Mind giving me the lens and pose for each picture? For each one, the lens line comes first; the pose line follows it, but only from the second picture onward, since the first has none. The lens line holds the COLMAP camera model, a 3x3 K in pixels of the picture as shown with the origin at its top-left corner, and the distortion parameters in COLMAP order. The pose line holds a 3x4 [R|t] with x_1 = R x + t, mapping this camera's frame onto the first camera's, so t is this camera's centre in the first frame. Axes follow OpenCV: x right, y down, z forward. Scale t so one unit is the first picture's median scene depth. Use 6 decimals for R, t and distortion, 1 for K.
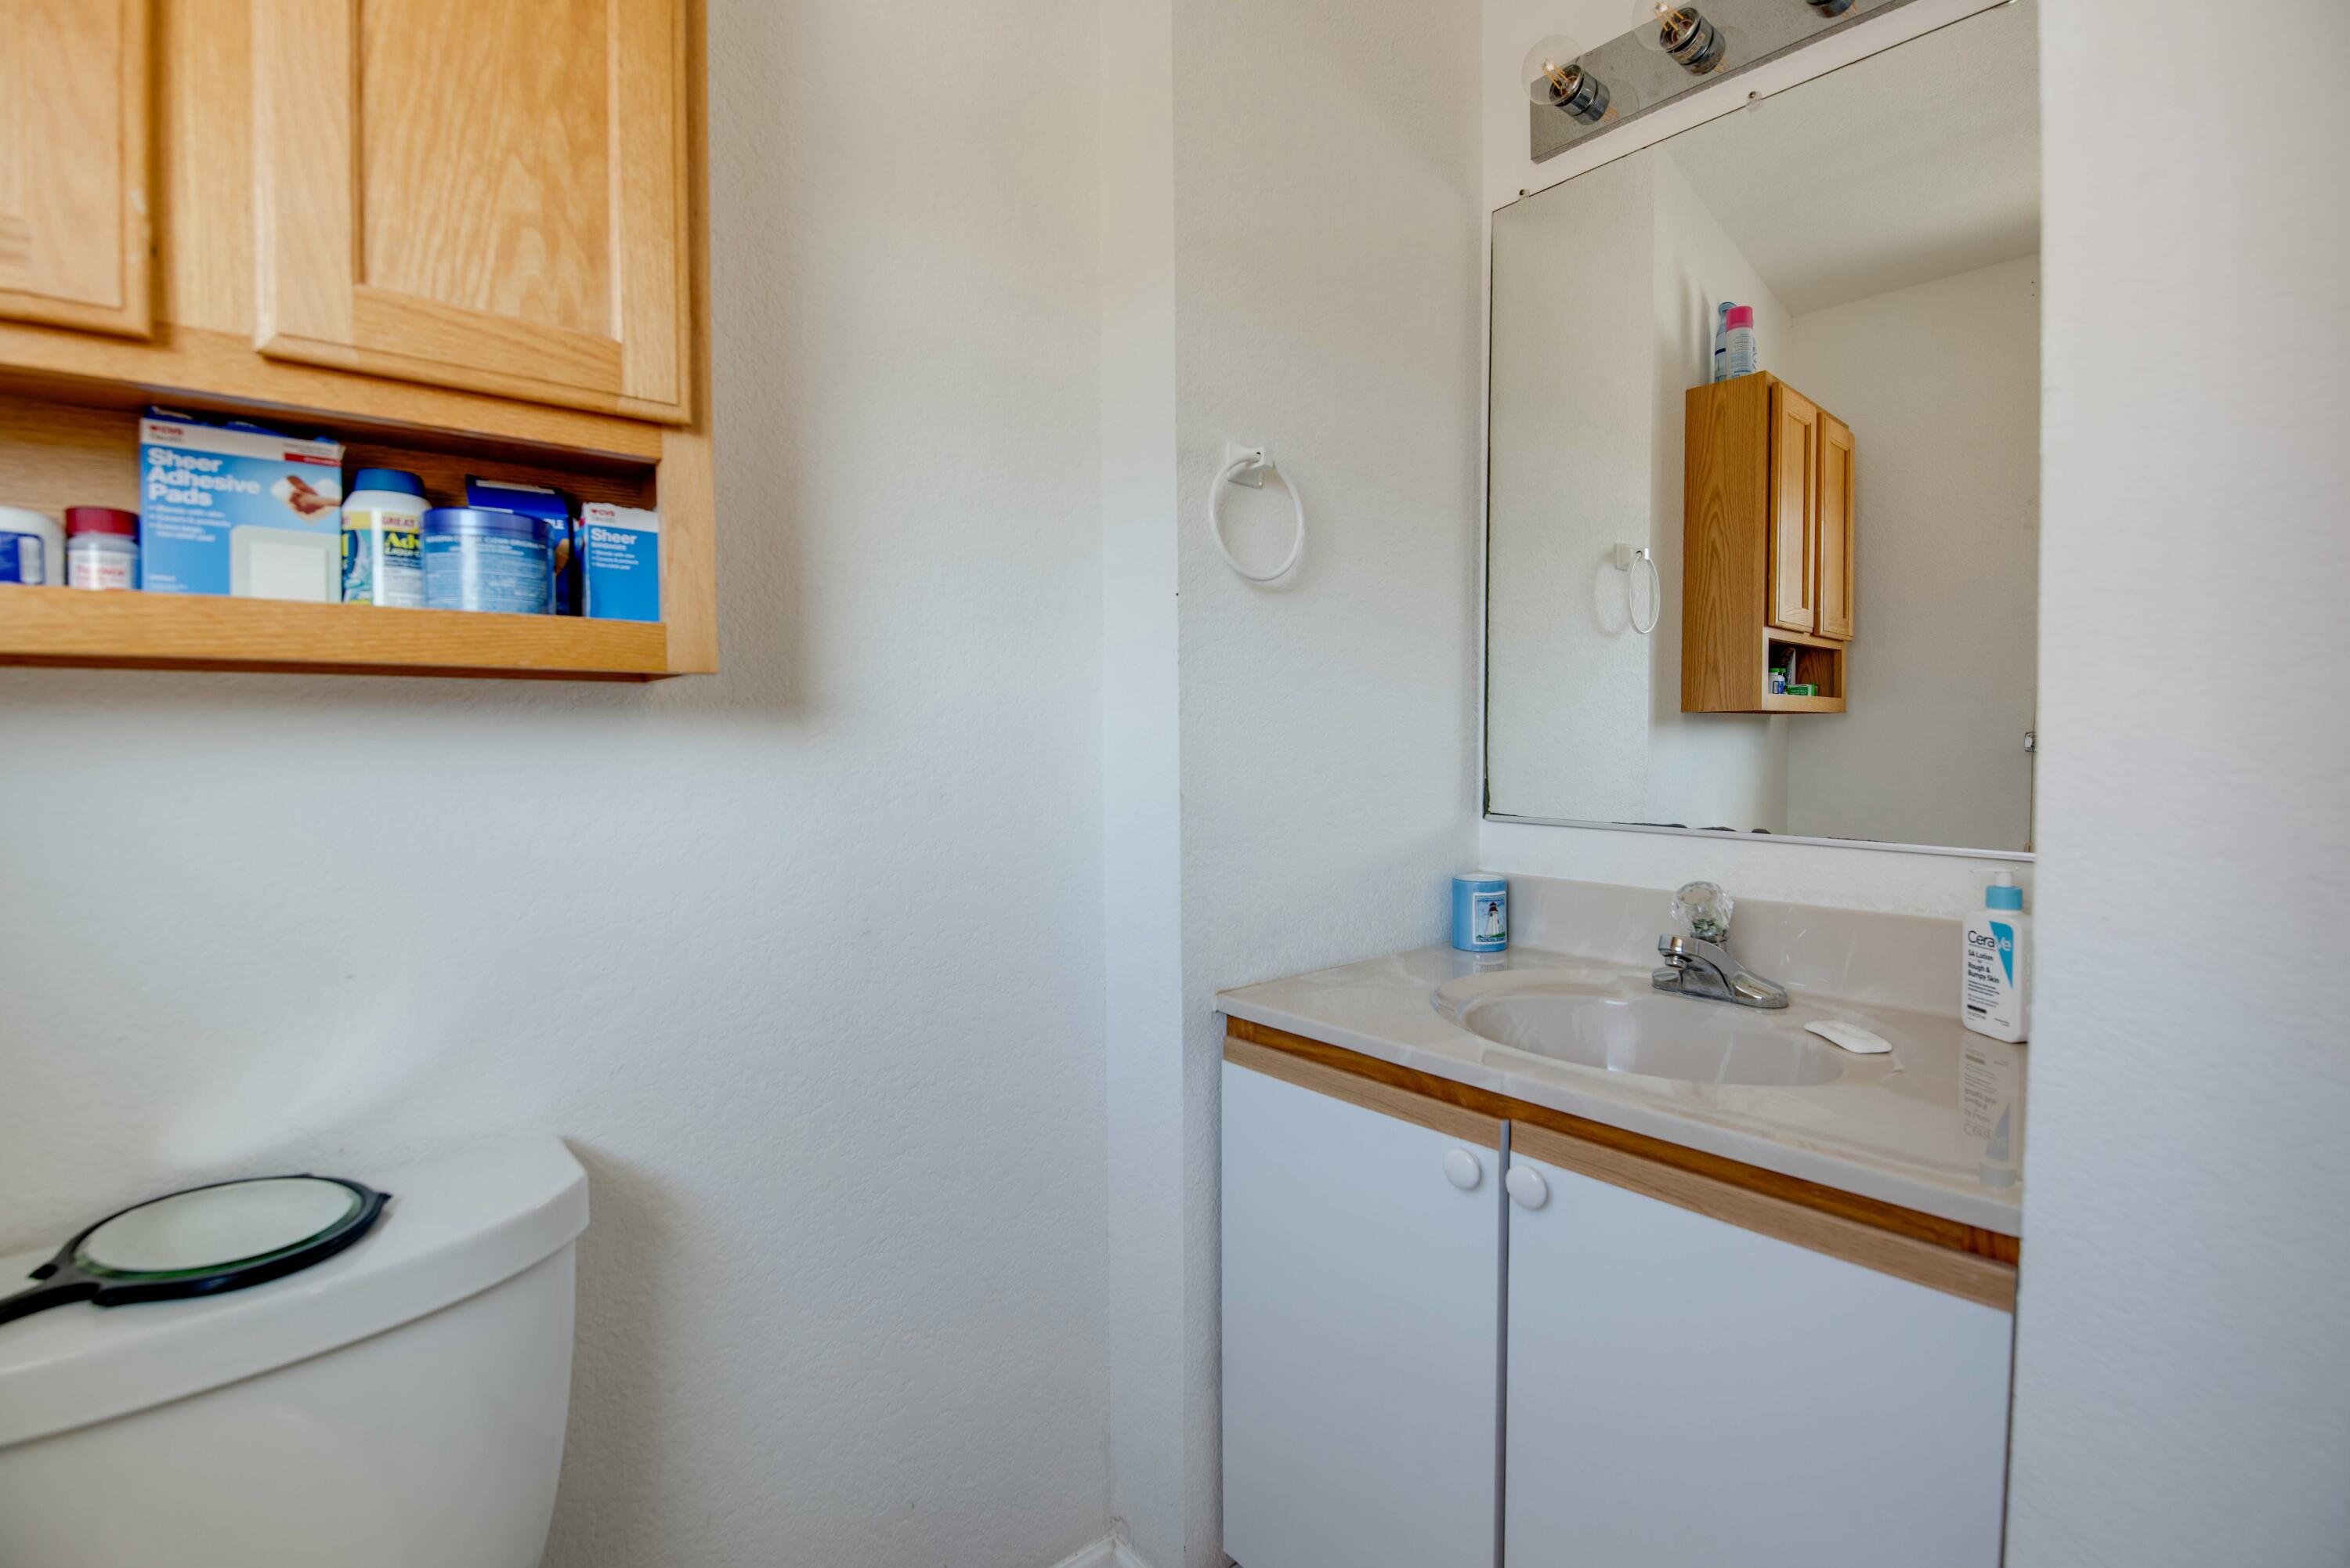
lens RADIAL K [[1032.6, 0, 1172.3], [0, 1032.6, 754.8], [0, 0, 1]] dist [0.001568, -0.013228]
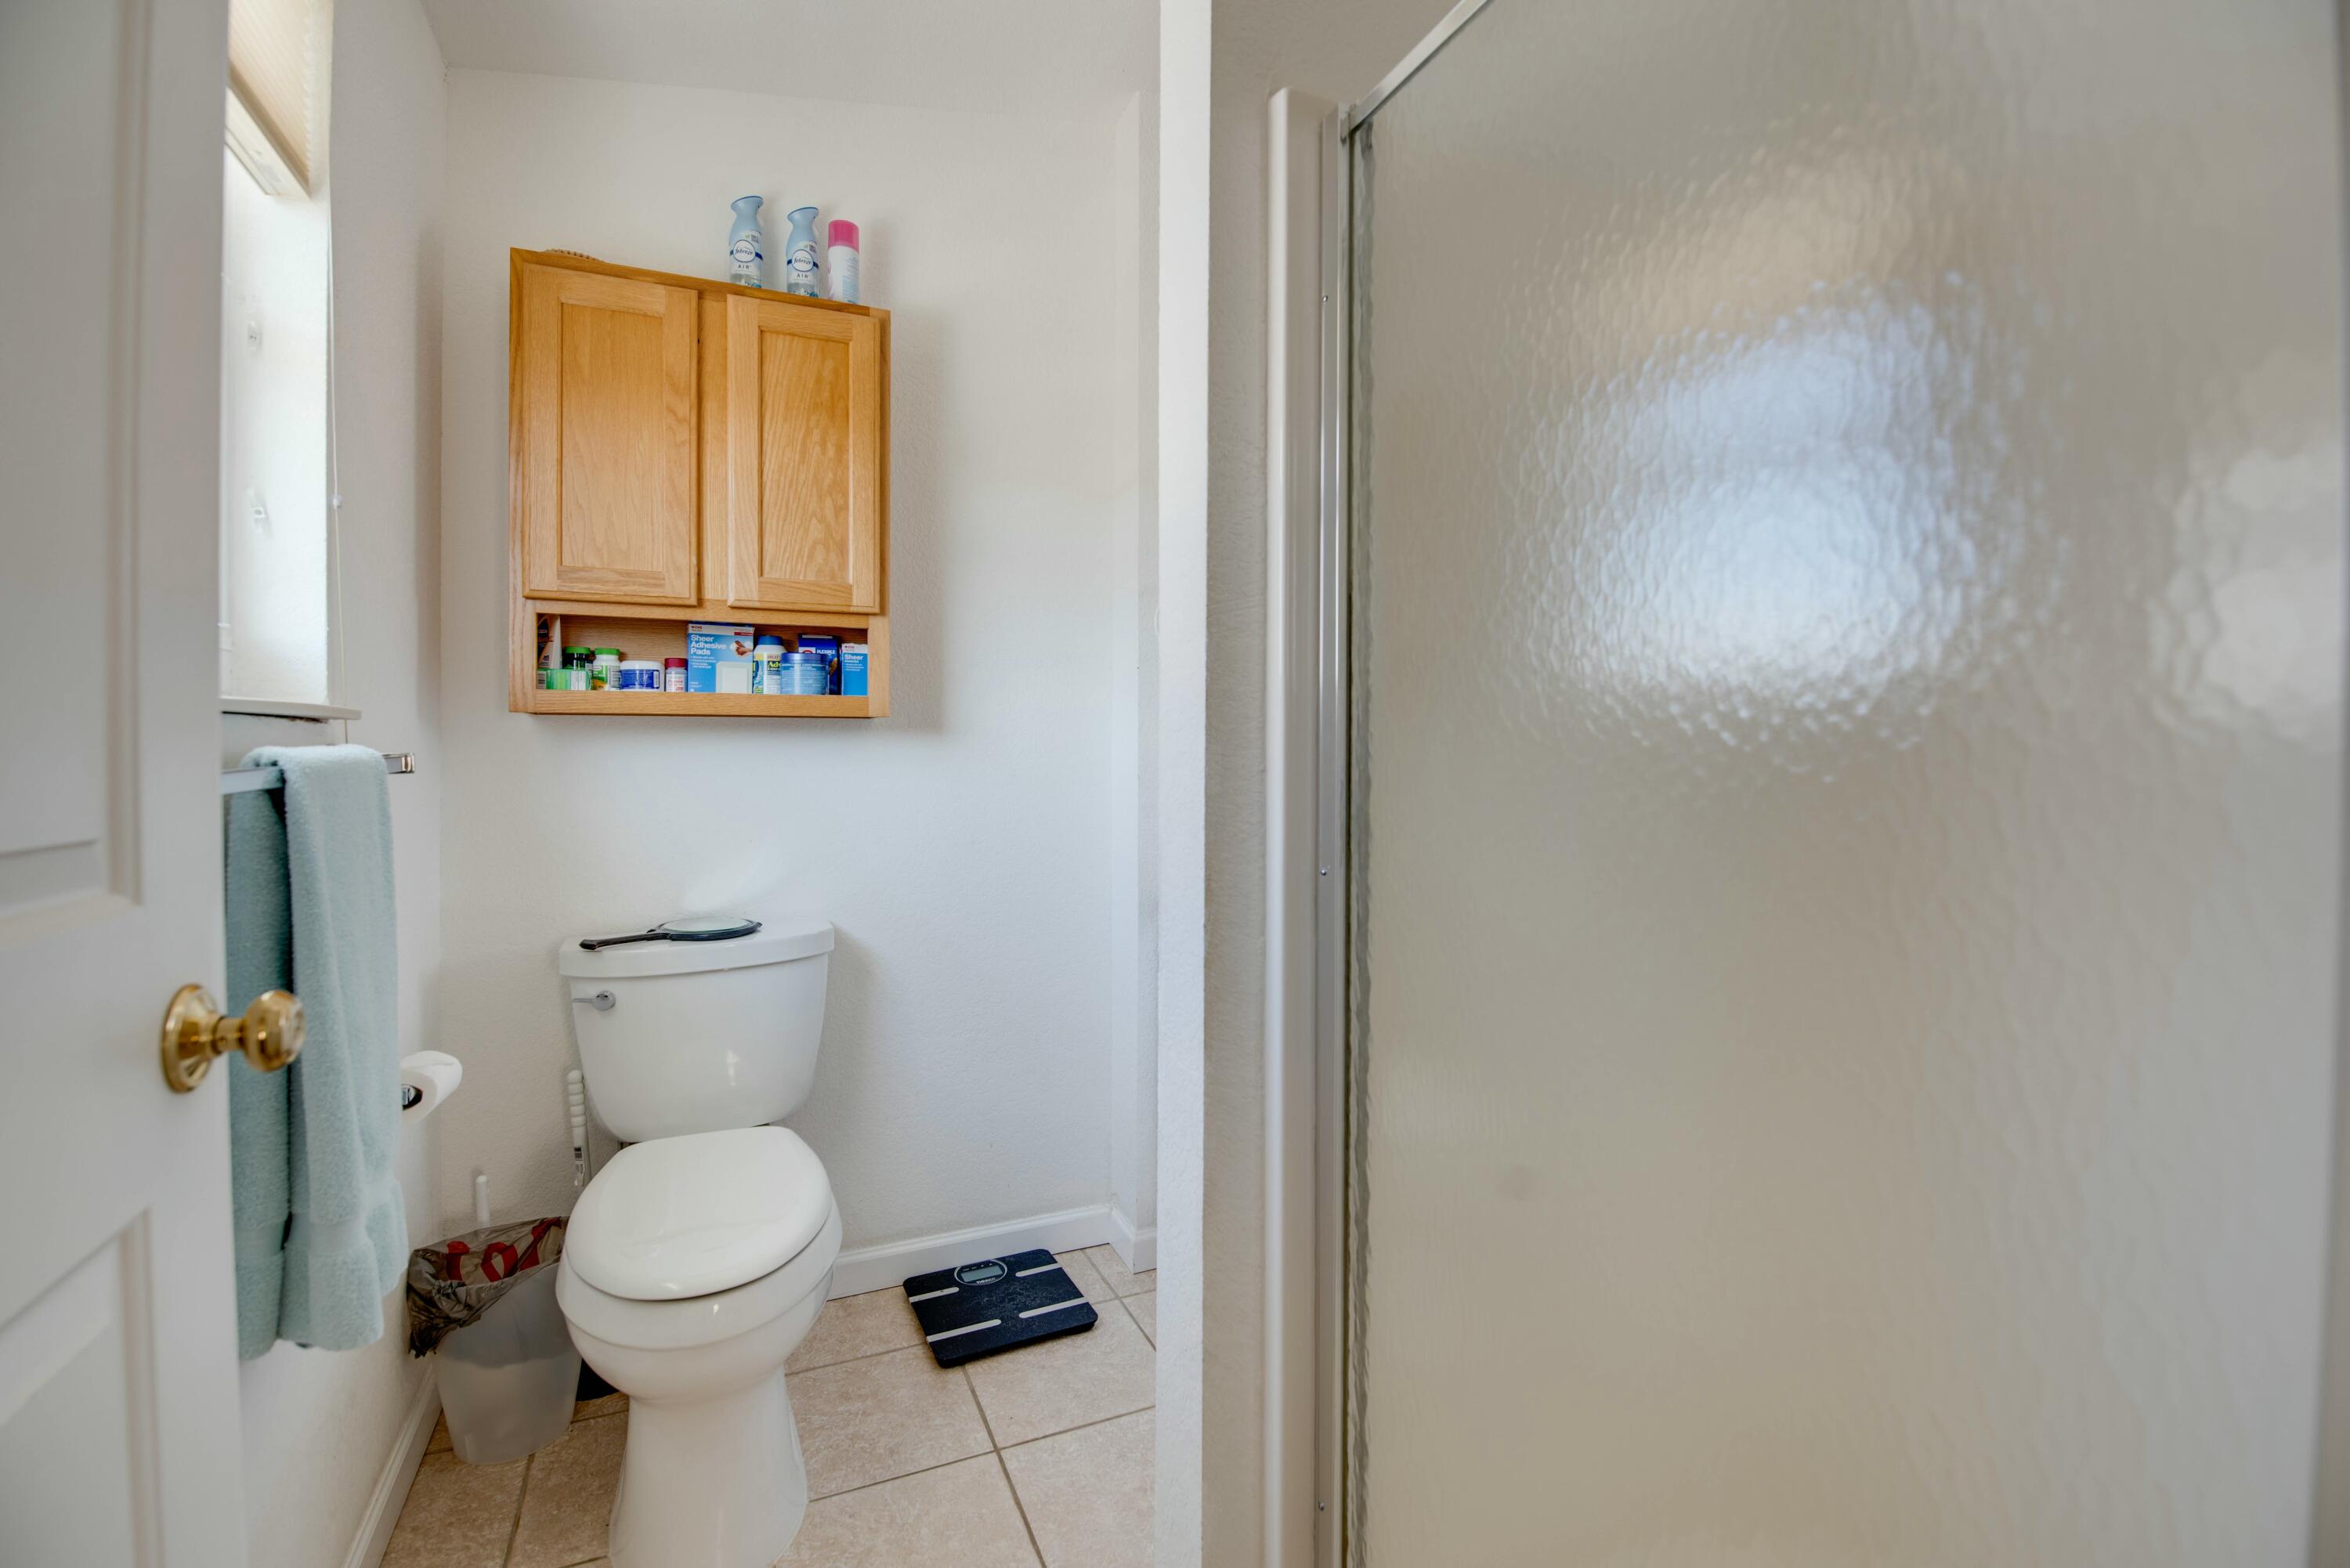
lens RADIAL K [[1051.3, 0, 1167.2], [0, 1051.3, 727.3], [0, 0, 1]] dist [-0.010716, -0.000628]
pose [[0.957696, 0.012430, -0.287514, 0.931195], [-0.017731, 0.999717, -0.015841, -0.035544], [0.287235, 0.020269, 0.957646, -1.202887]]
